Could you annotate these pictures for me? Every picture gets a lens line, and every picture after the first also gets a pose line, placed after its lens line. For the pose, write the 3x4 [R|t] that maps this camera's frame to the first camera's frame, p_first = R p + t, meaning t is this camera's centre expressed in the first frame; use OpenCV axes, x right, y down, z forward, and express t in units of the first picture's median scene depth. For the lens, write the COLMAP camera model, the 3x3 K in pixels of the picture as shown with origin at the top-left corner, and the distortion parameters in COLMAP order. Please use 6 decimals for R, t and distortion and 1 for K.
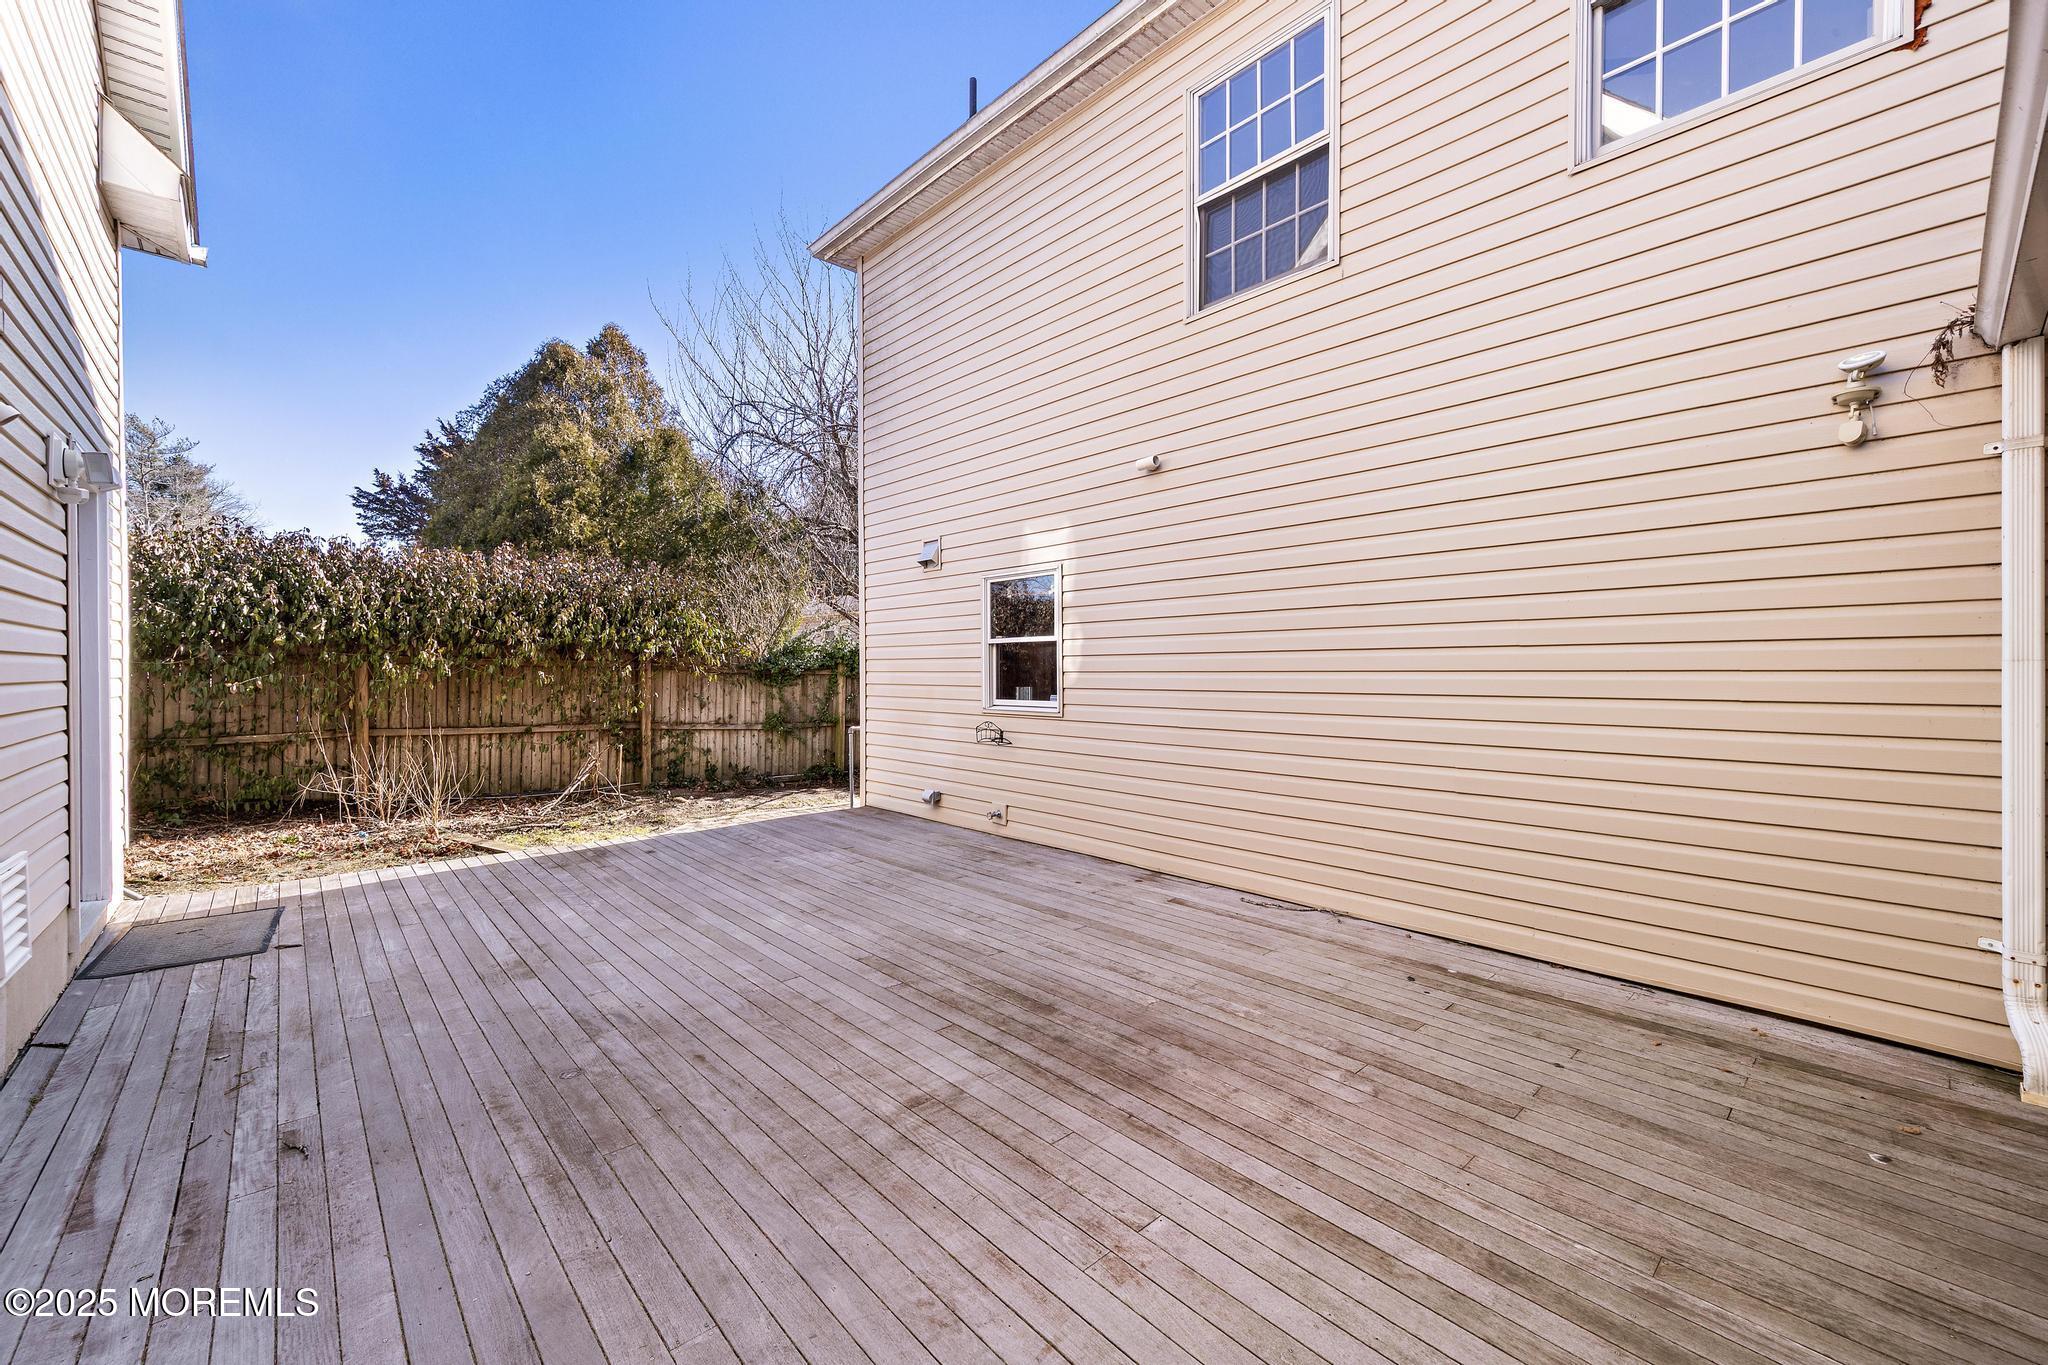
lens RADIAL K [[816.9, 0, 1021.9], [0, 816.9, 676.0], [0, 0, 1]] dist [0.011441, -0.000287]
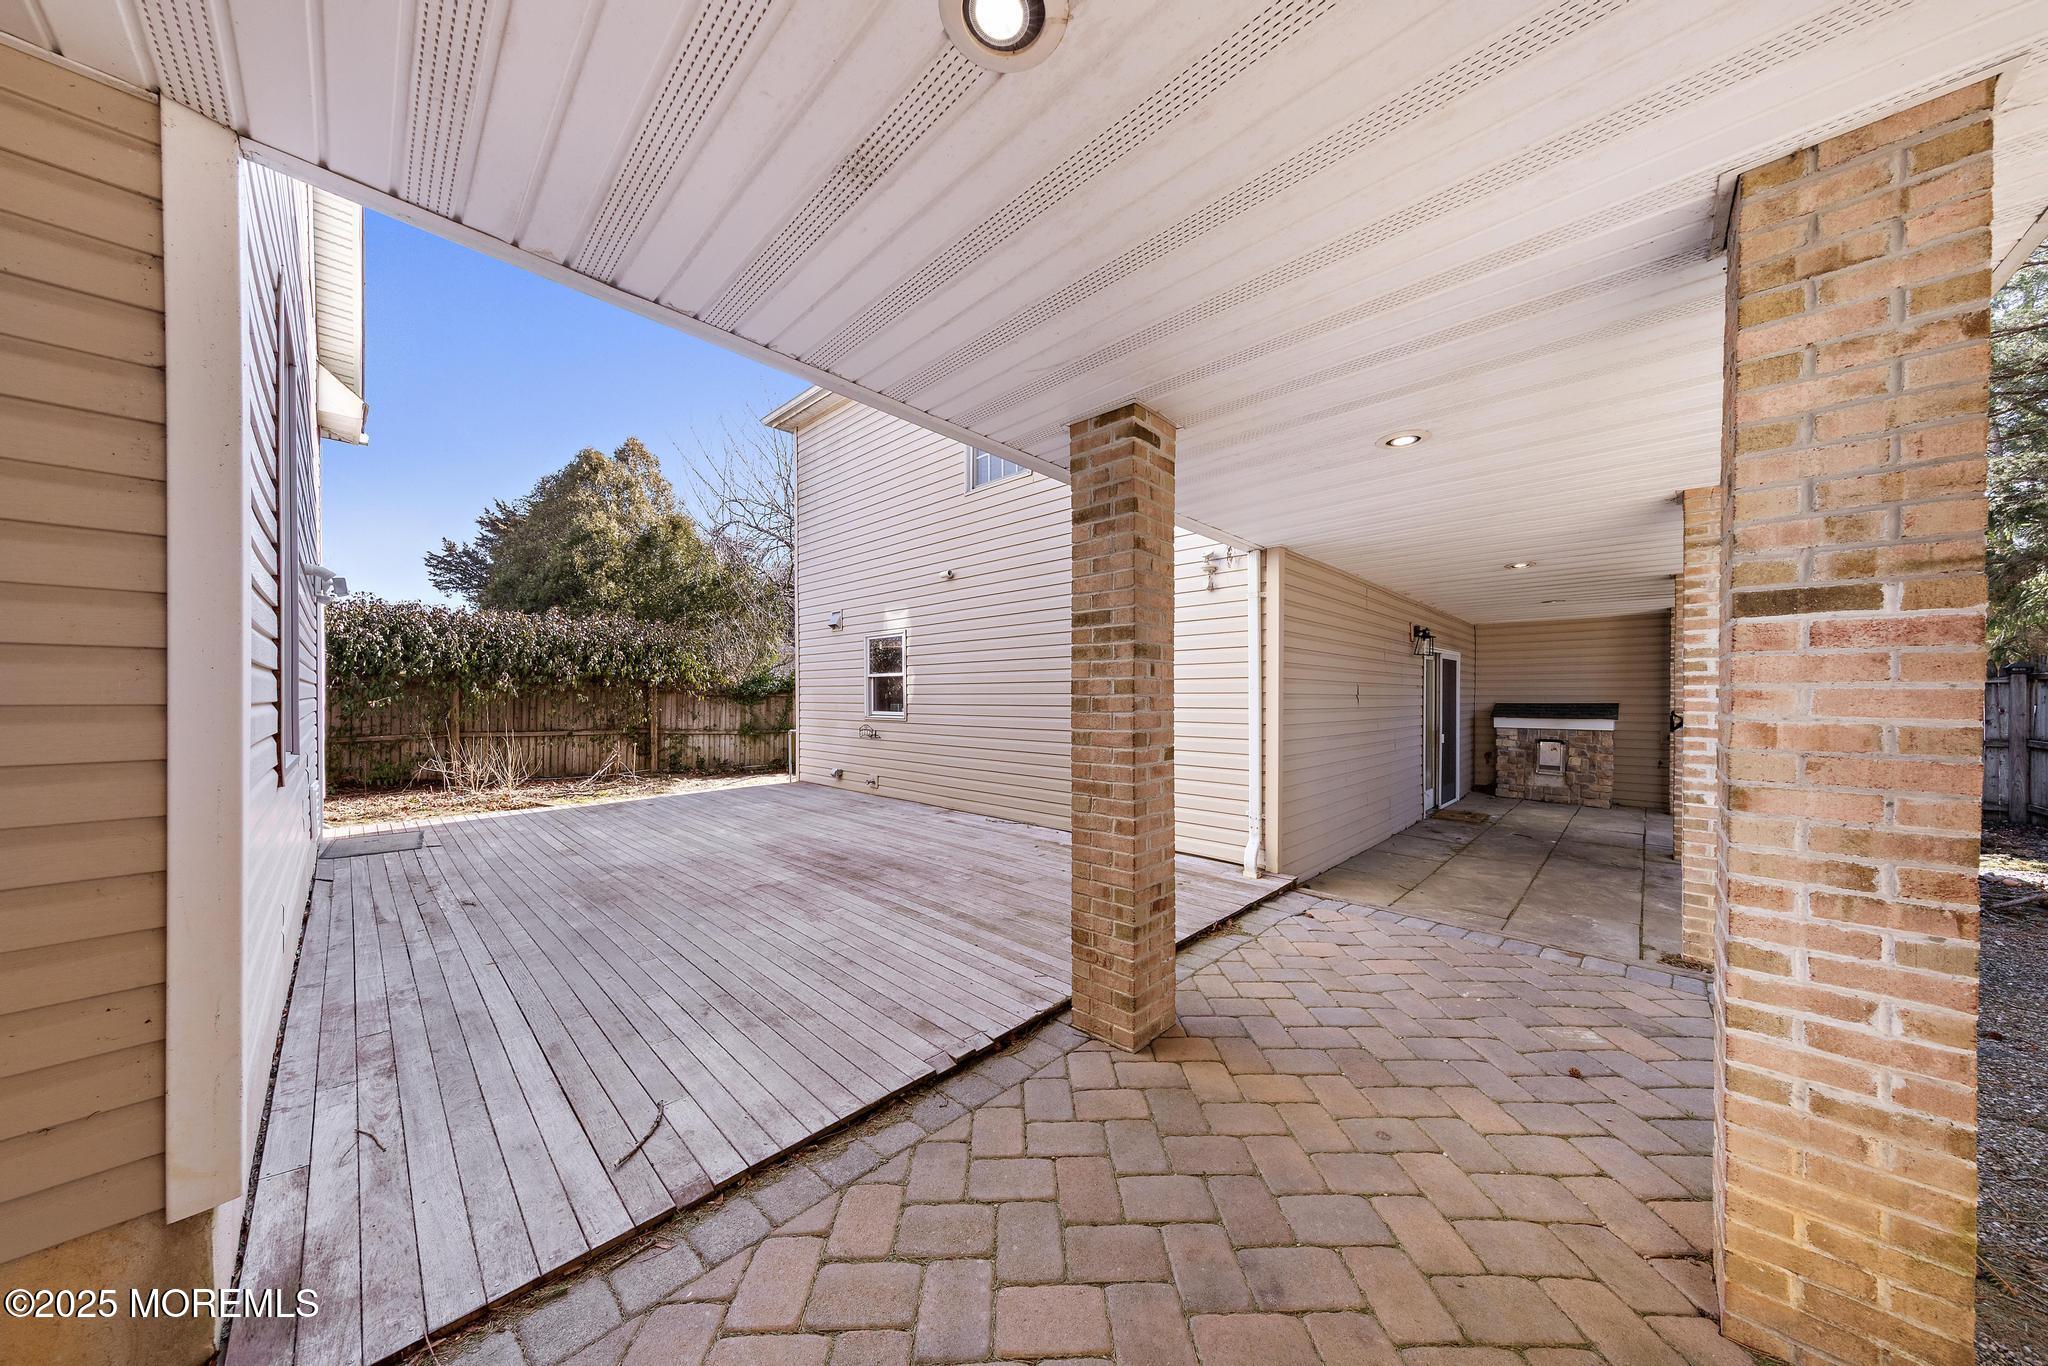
lens RADIAL K [[649.4, 0, 1024.4], [0, 649.4, 700.3], [0, 0, 1]] dist [0.009687, -0.000068]
pose [[0.997500, 0.000768, 0.070660, 0.189509], [-0.000837, 0.999999, 0.000948, 0.005431], [-0.070659, -0.001005, 0.997500, -0.332491]]
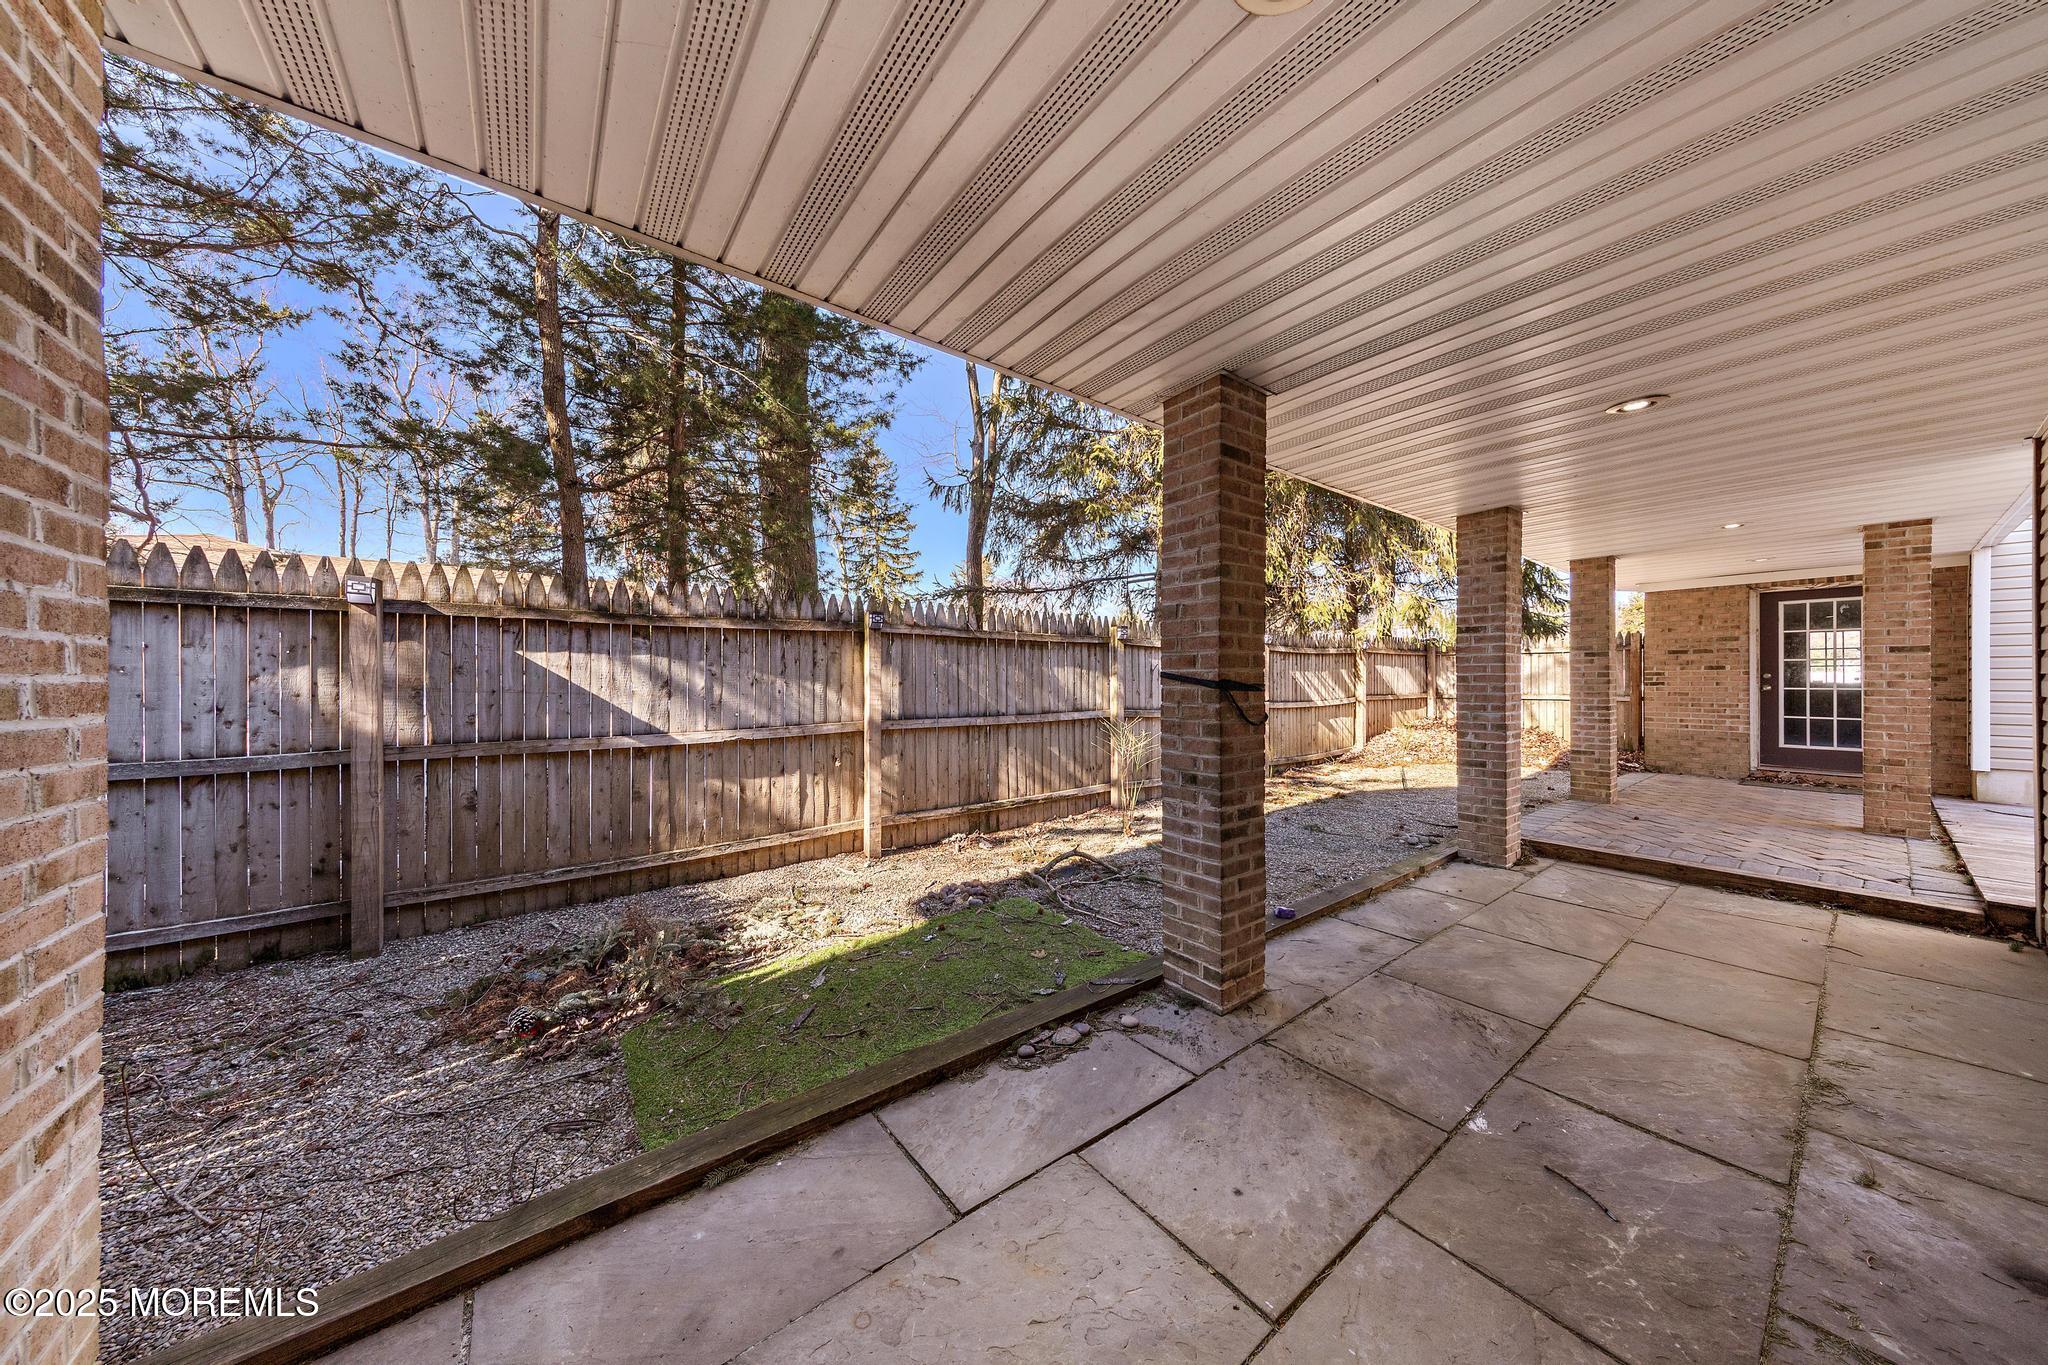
lens RADIAL K [[645.9, 0, 1029.5], [0, 645.9, 681.0], [0, 0, 1]] dist [0.007603, -0.000051]
pose [[-0.997136, 0.000838, 0.075630, 1.335570], [0.001365, 0.999975, 0.006912, 0.018454], [-0.075622, 0.006996, -0.997112, 1.022704]]
